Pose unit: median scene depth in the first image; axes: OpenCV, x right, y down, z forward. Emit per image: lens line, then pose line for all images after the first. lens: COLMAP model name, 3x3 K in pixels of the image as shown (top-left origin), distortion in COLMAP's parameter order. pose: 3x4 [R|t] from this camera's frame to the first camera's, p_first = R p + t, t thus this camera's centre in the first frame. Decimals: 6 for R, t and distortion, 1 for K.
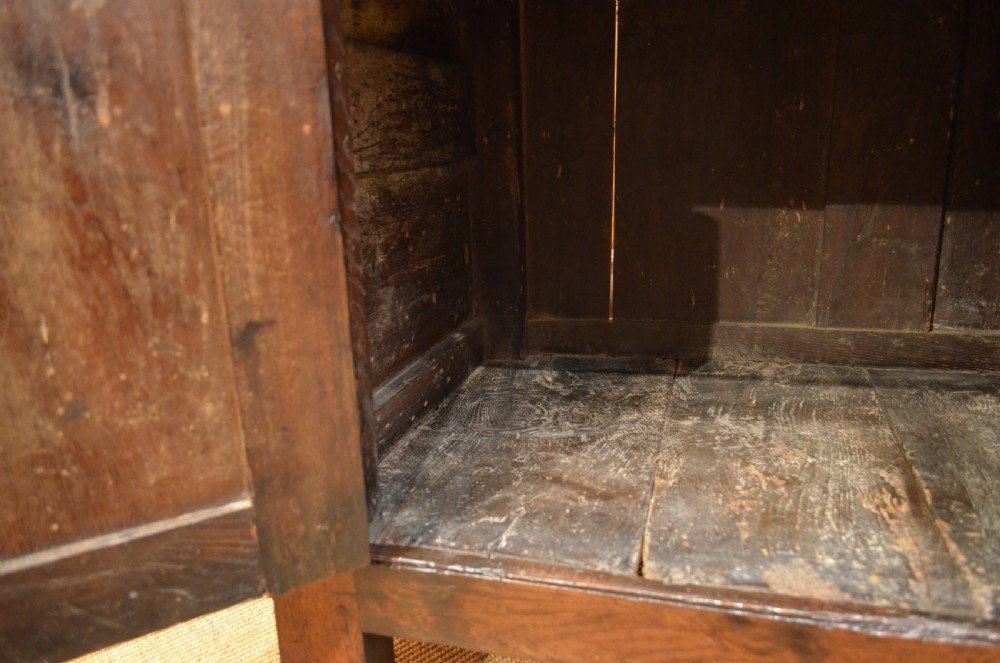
lens RADIAL K [[768.4, 0, 512.1], [0, 768.4, 340.6], [0, 0, 1]] dist [-0.018112, 0.009416]
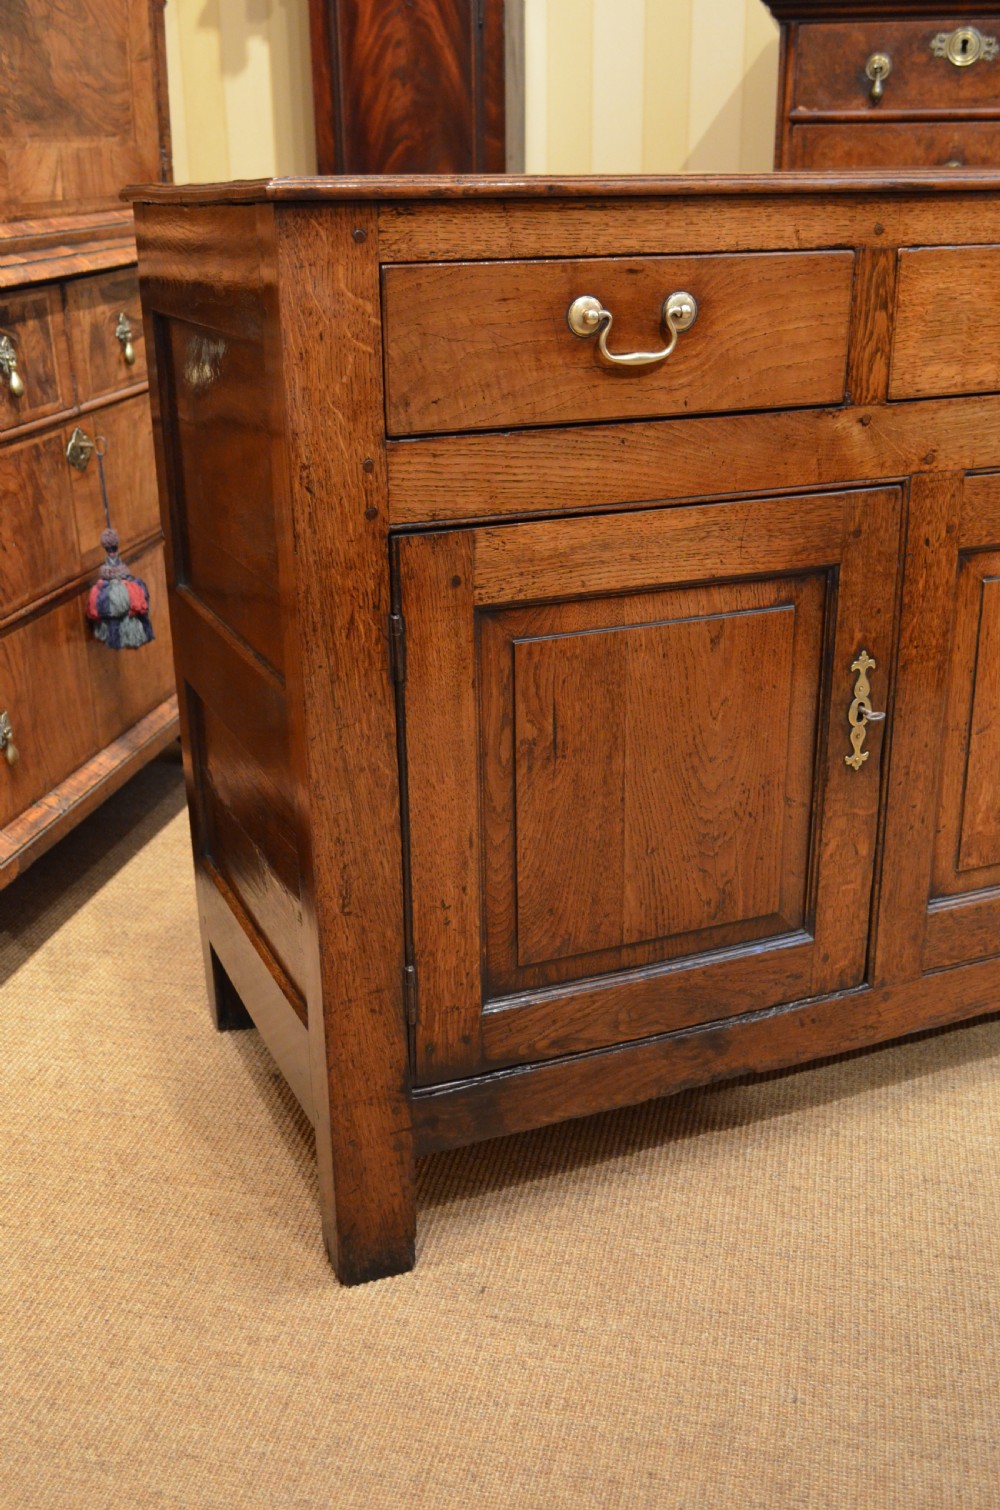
lens RADIAL K [[1574.1, 0, 491.7], [0, 1574.1, 772.9], [0, 0, 1]] dist [-0.015816, 0.000000]
pose [[0.786757, -0.201506, 0.583446, -1.595476], [0.164120, 0.979480, 0.116975, -0.537331], [-0.595045, 0.003724, 0.803684, -1.182346]]
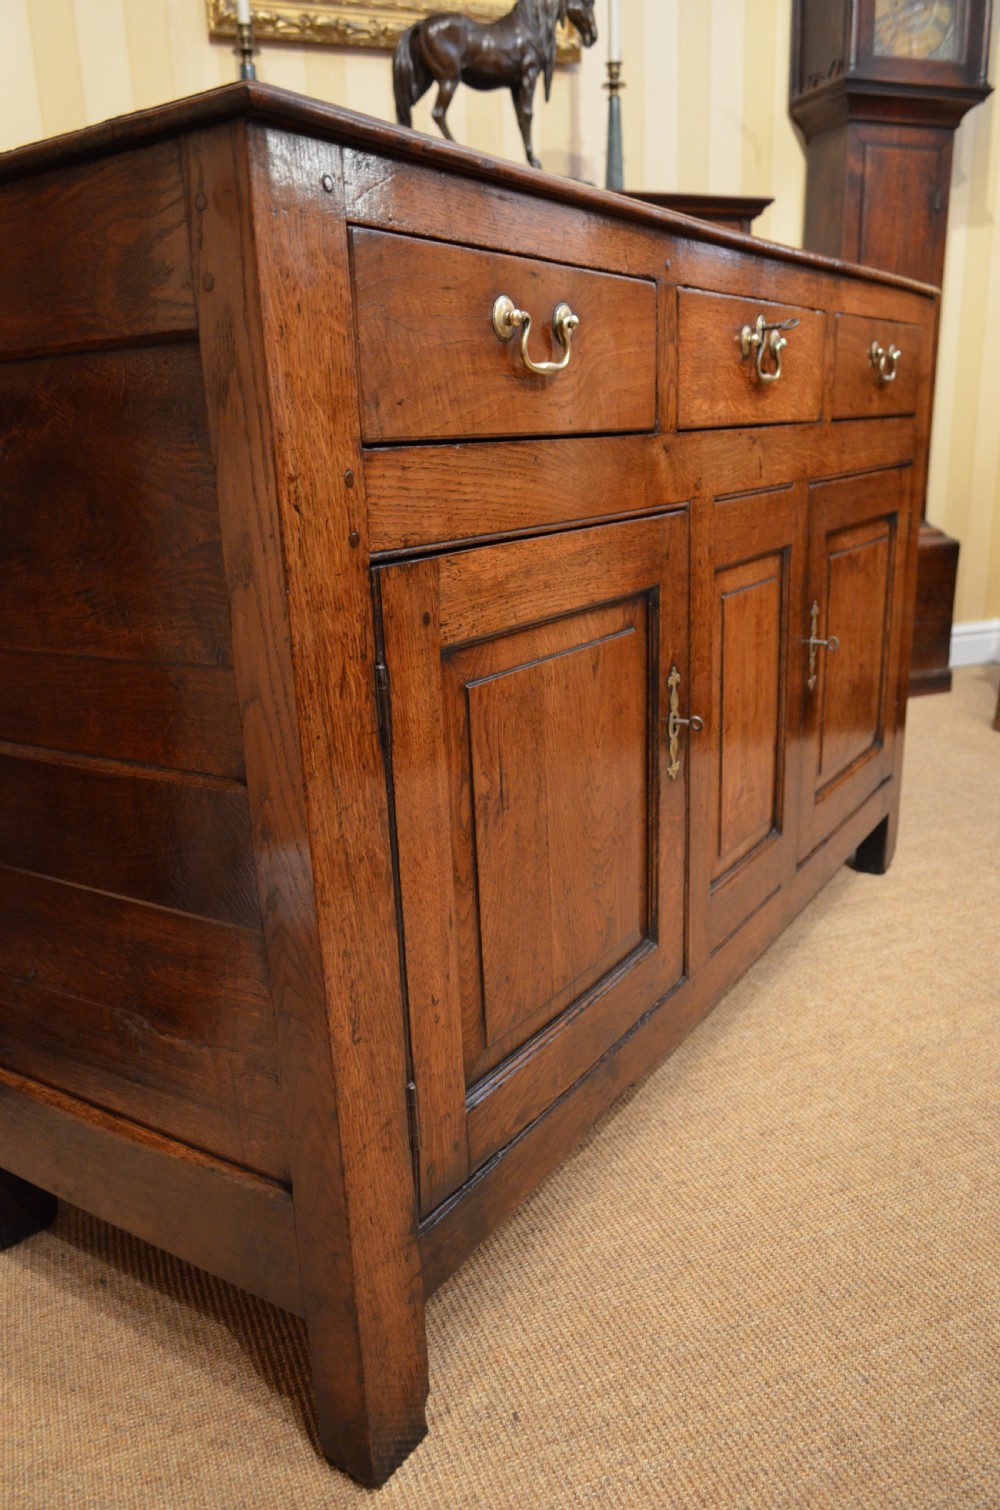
lens RADIAL K [[1157.9, 0, 496.6], [0, 1157.9, 774.1], [0, 0, 1]] dist [-0.016916, 0.009111]
pose [[0.306274, -0.254168, 0.917385, -1.592941], [0.293512, 0.941959, 0.162985, -0.581514], [-0.905564, 0.219346, 0.363099, 0.217103]]
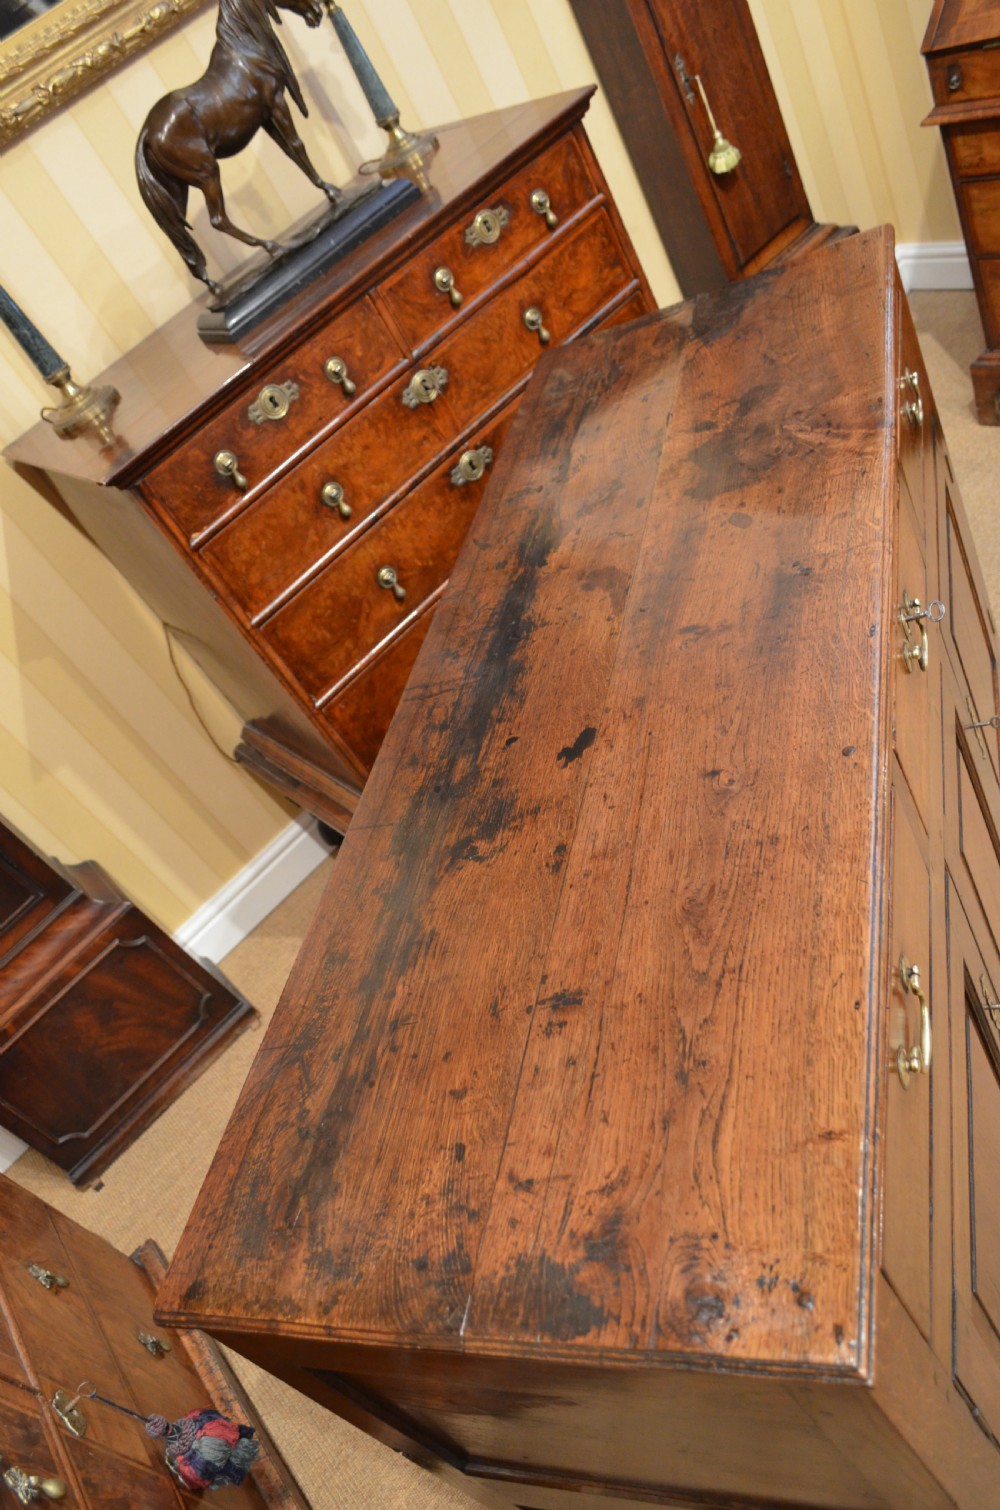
lens RADIAL K [[1157.9, 0, 495.1], [0, 1157.9, 774.8], [0, 0, 1]] dist [-0.016916, 0.009111]
pose [[0.009359, -0.640692, 0.767741, -0.955877], [0.688987, 0.560573, 0.459407, -2.323447], [-0.724713, 0.524664, 0.446675, 0.114085]]
